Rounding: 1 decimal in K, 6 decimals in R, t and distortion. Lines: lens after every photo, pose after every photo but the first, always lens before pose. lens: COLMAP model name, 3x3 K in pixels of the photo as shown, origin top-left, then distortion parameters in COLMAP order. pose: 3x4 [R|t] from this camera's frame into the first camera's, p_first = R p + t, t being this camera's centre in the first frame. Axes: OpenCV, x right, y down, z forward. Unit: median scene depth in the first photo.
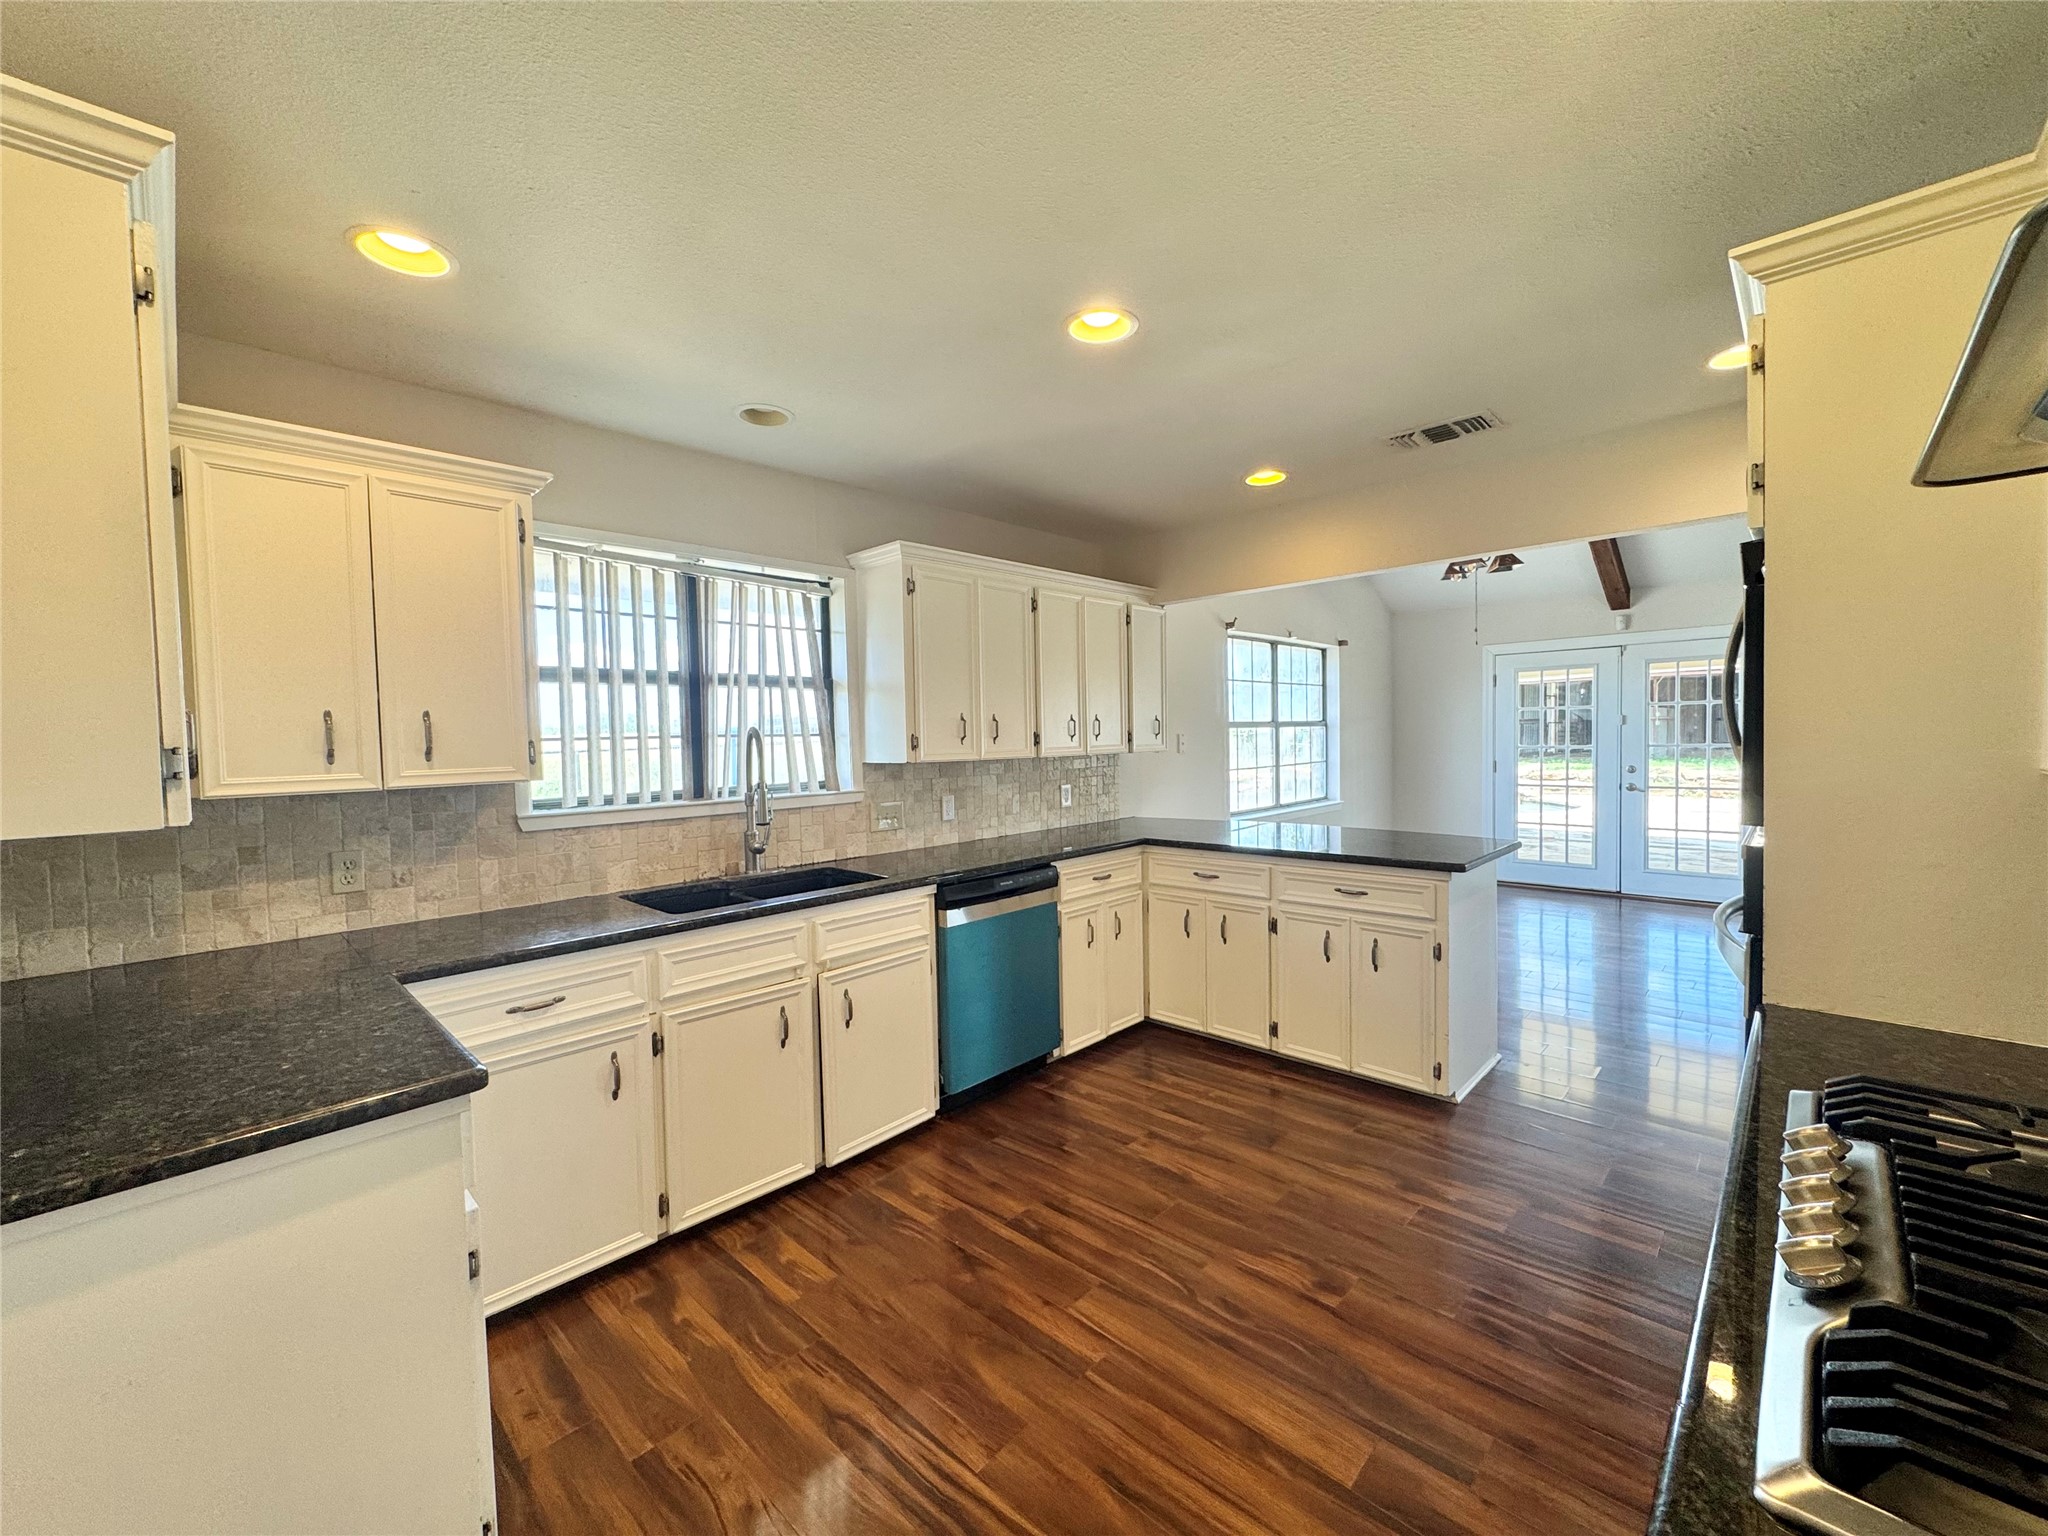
lens RADIAL K [[818.0, 0, 1024.0], [0, 818.0, 768.0], [0, 0, 1]] dist [-0.000505, 0.000020]
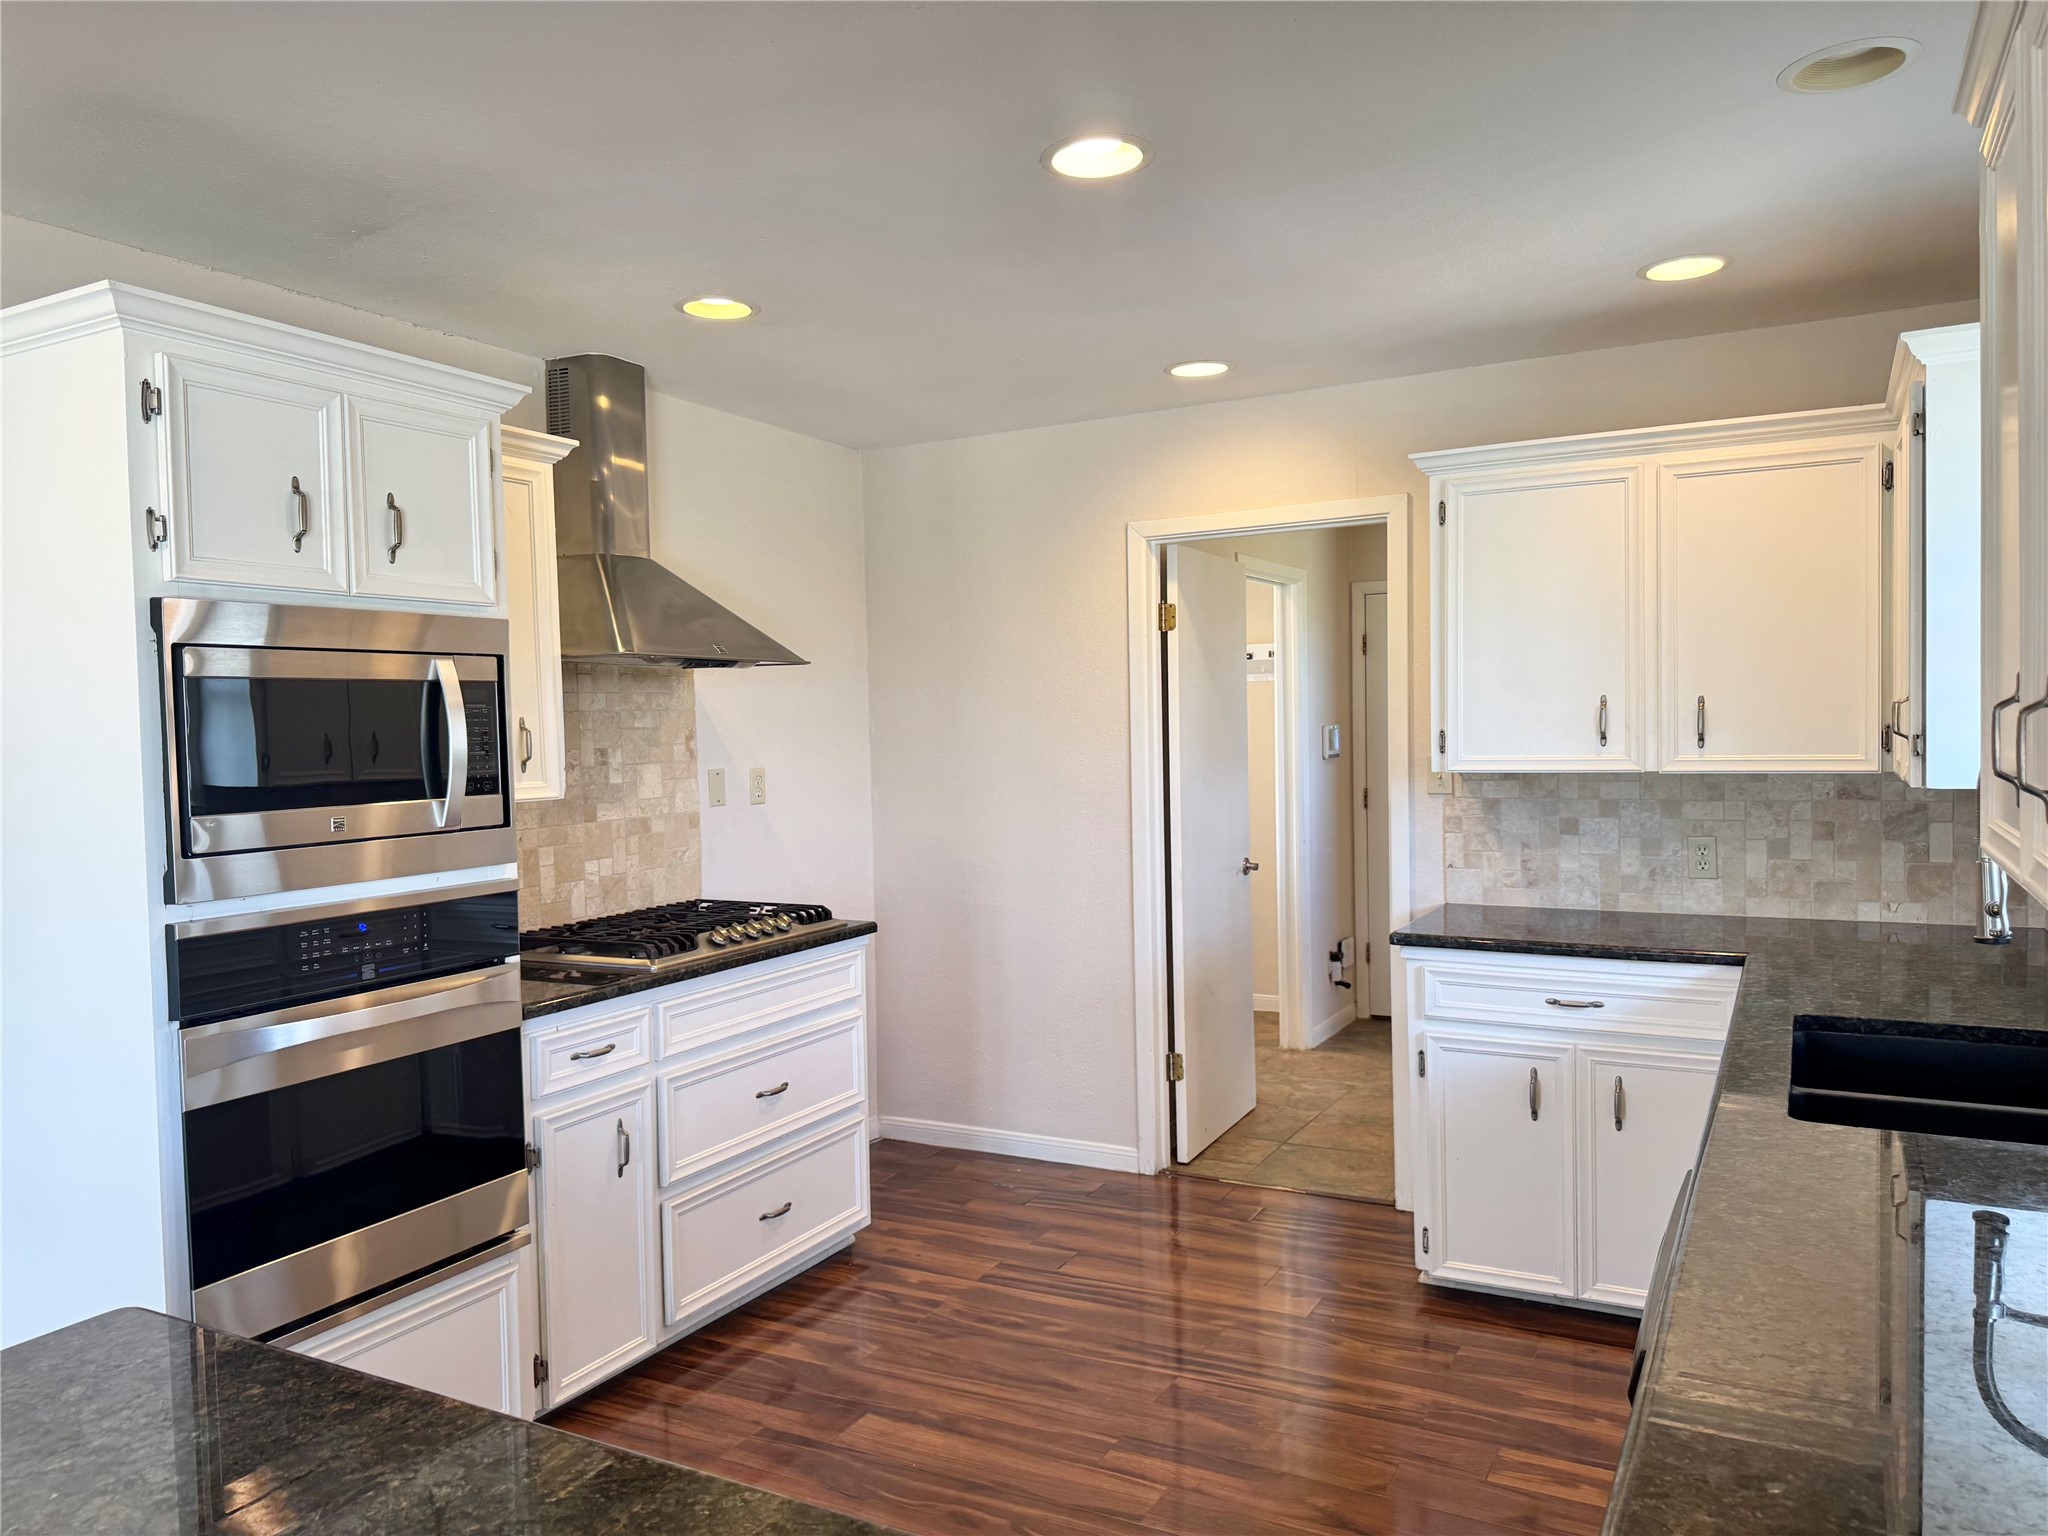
lens RADIAL K [[1448.0, 0, 1024.0], [0, 1448.0, 768.0], [0, 0, 1]] dist [-0.000104, -0.000094]
pose [[-0.957576, 0.058452, -0.282192, 0.603742], [0.036409, 0.995906, 0.082740, -0.167339], [0.285873, 0.068955, -0.955783, 2.509320]]
